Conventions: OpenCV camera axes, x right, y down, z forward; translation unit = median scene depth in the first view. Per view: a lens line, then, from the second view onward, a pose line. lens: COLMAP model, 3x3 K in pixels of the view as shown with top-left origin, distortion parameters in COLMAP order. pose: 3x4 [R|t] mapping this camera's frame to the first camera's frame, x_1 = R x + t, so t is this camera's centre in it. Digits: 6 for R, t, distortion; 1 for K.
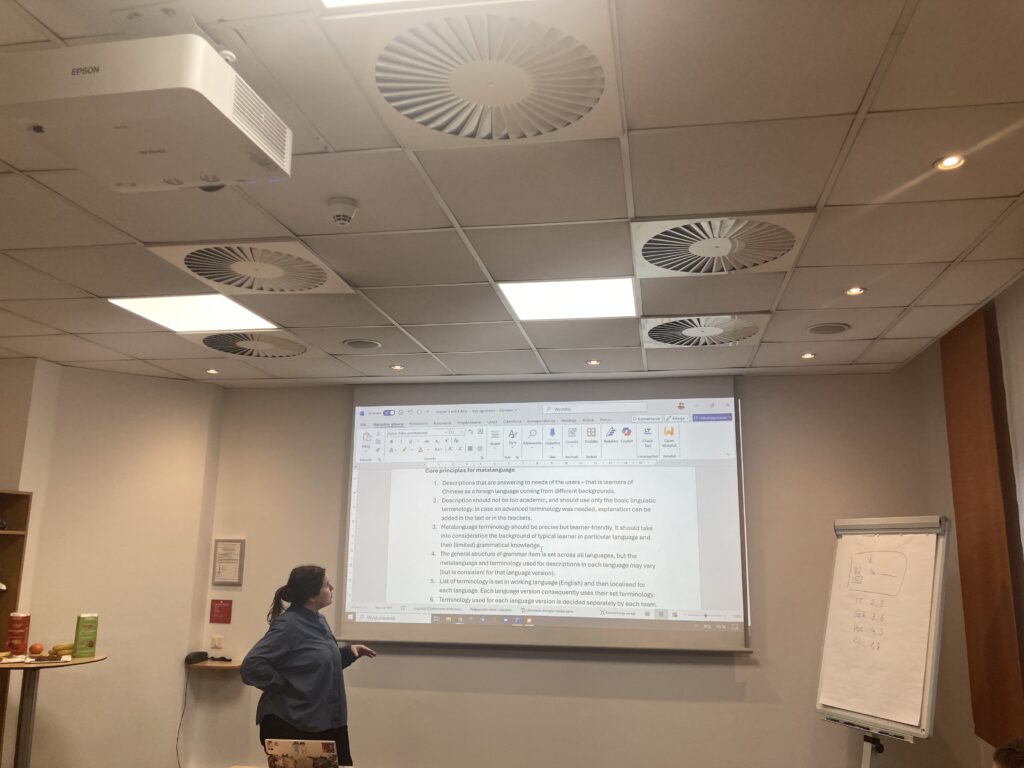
lens RADIAL K [[850.8, 0, 518.4], [0, 850.8, 385.6], [0, 0, 1]] dist [0.049820, -0.034385]
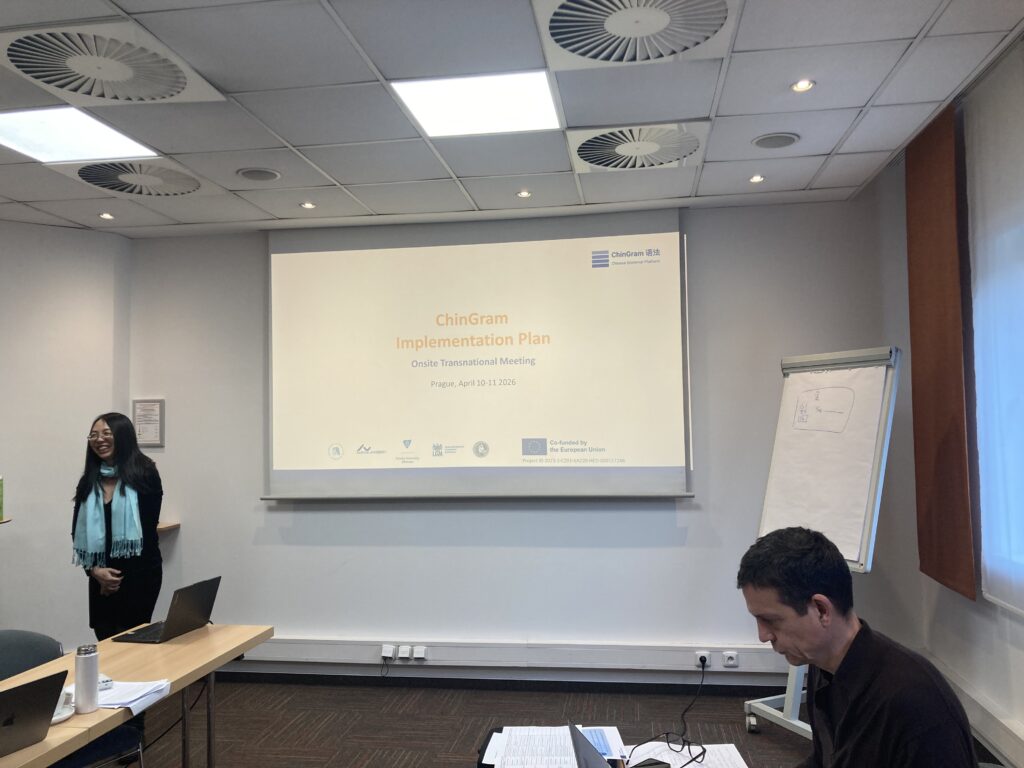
lens RADIAL K [[850.8, 0, 507.0], [0, 850.8, 379.7], [0, 0, 1]] dist [0.049820, -0.034385]
pose [[0.999432, -0.027528, 0.019463, 0.054591], [0.024447, 0.989299, 0.143839, 0.043163], [-0.023214, -0.143282, 0.989410, 0.082283]]
